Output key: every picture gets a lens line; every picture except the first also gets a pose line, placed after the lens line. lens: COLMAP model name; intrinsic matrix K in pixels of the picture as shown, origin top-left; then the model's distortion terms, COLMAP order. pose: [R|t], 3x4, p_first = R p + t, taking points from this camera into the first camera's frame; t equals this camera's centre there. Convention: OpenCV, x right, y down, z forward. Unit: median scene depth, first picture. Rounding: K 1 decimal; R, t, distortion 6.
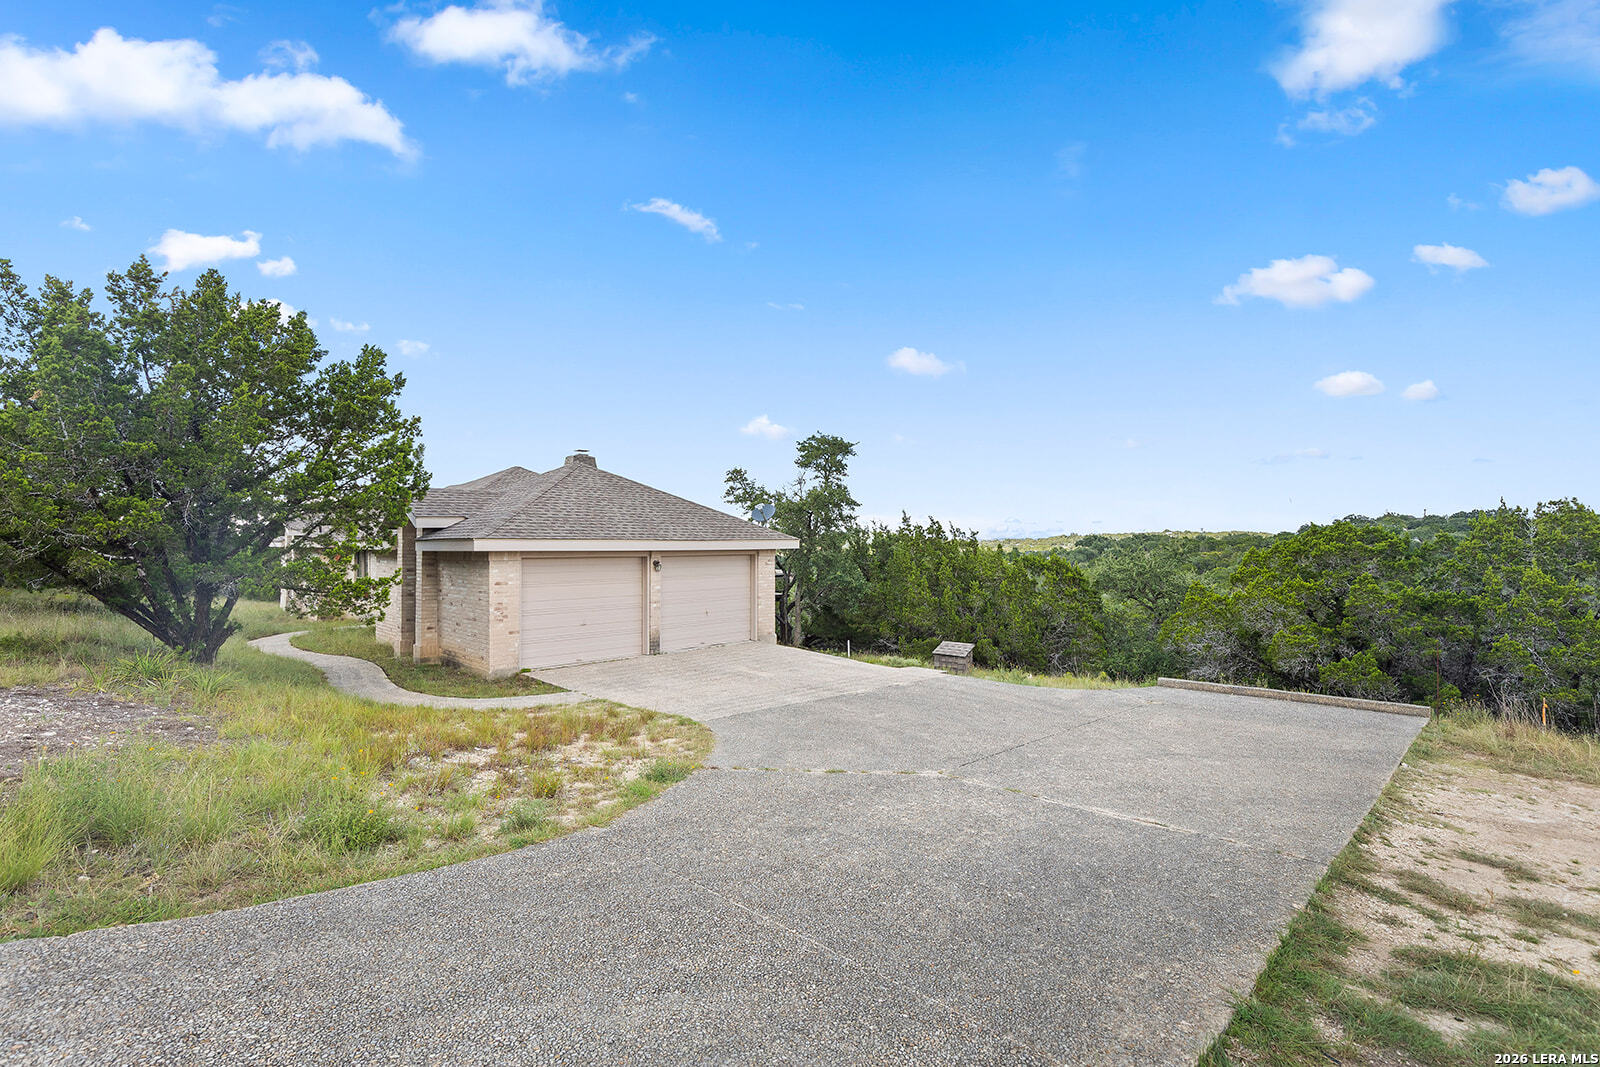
lens RADIAL K [[732.5, 0, 801.3], [0, 732.5, 539.7], [0, 0, 1]] dist [0.000235, 0.000010]
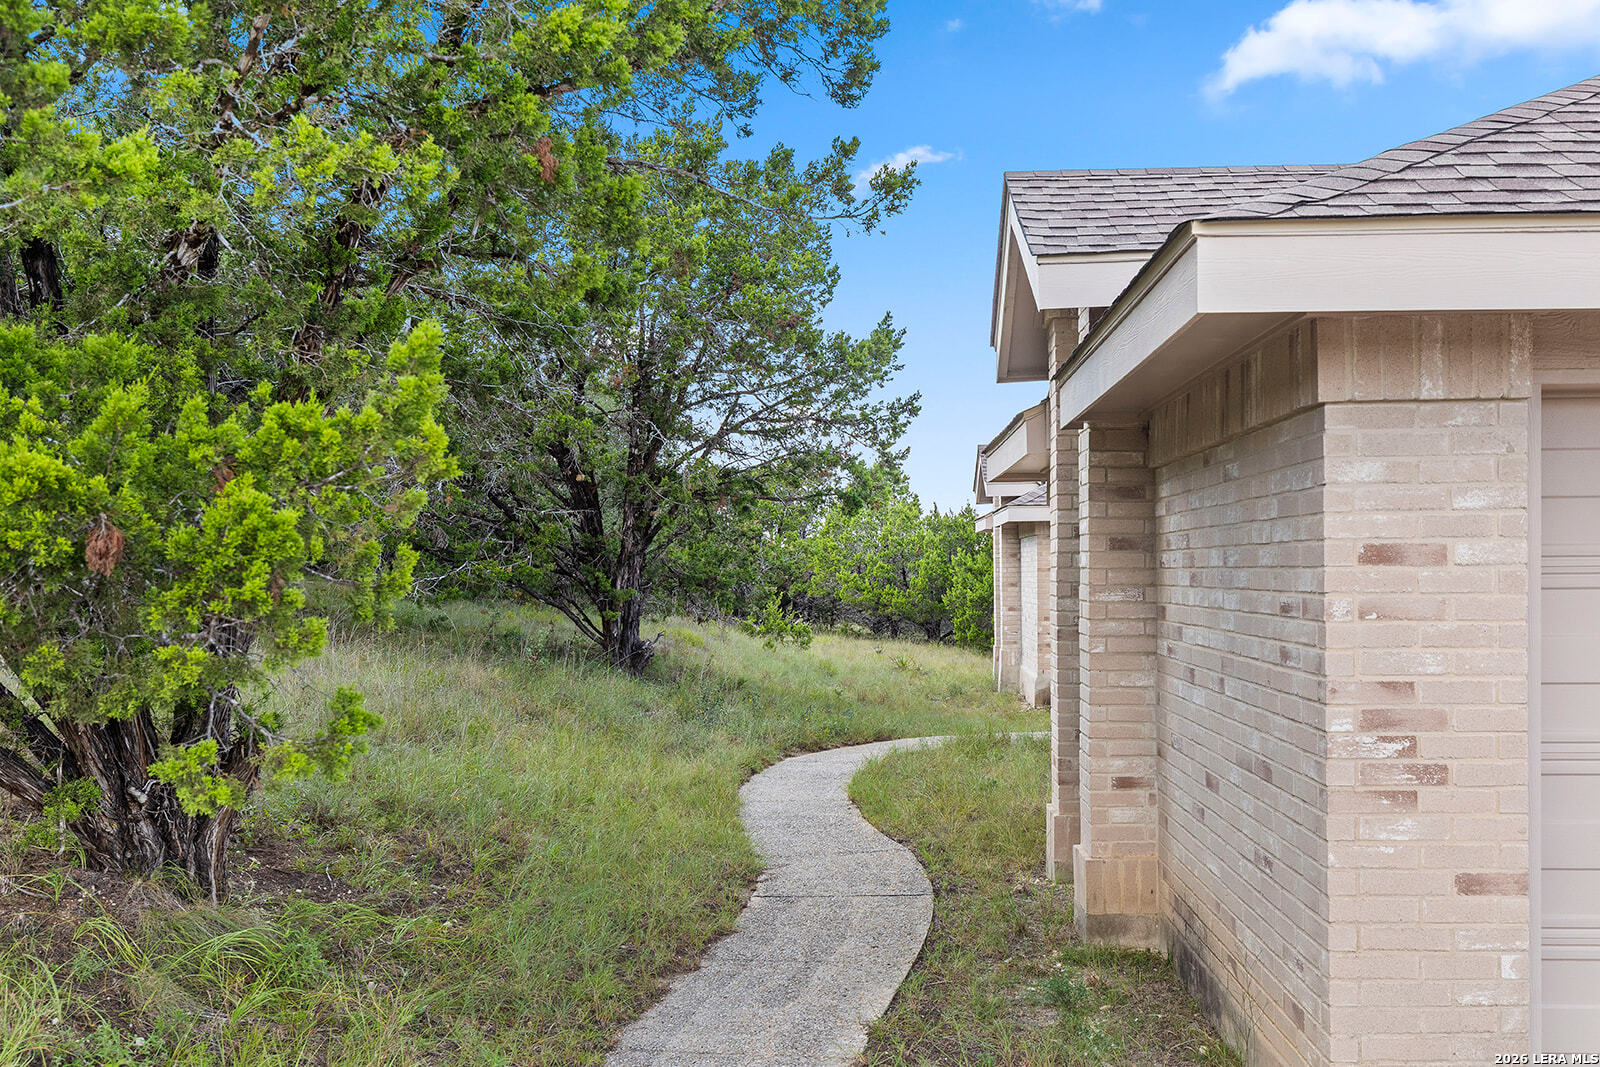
lens RADIAL K [[1627.8, 0, 801.2], [0, 1627.8, 539.8], [0, 0, 1]] dist [0.006089, 0.000000]
pose [[0.691319, -0.004849, -0.722533, -0.245476], [-0.002033, 0.999960, -0.008656, 0.058216], [0.722546, 0.007453, 0.691282, 0.658203]]
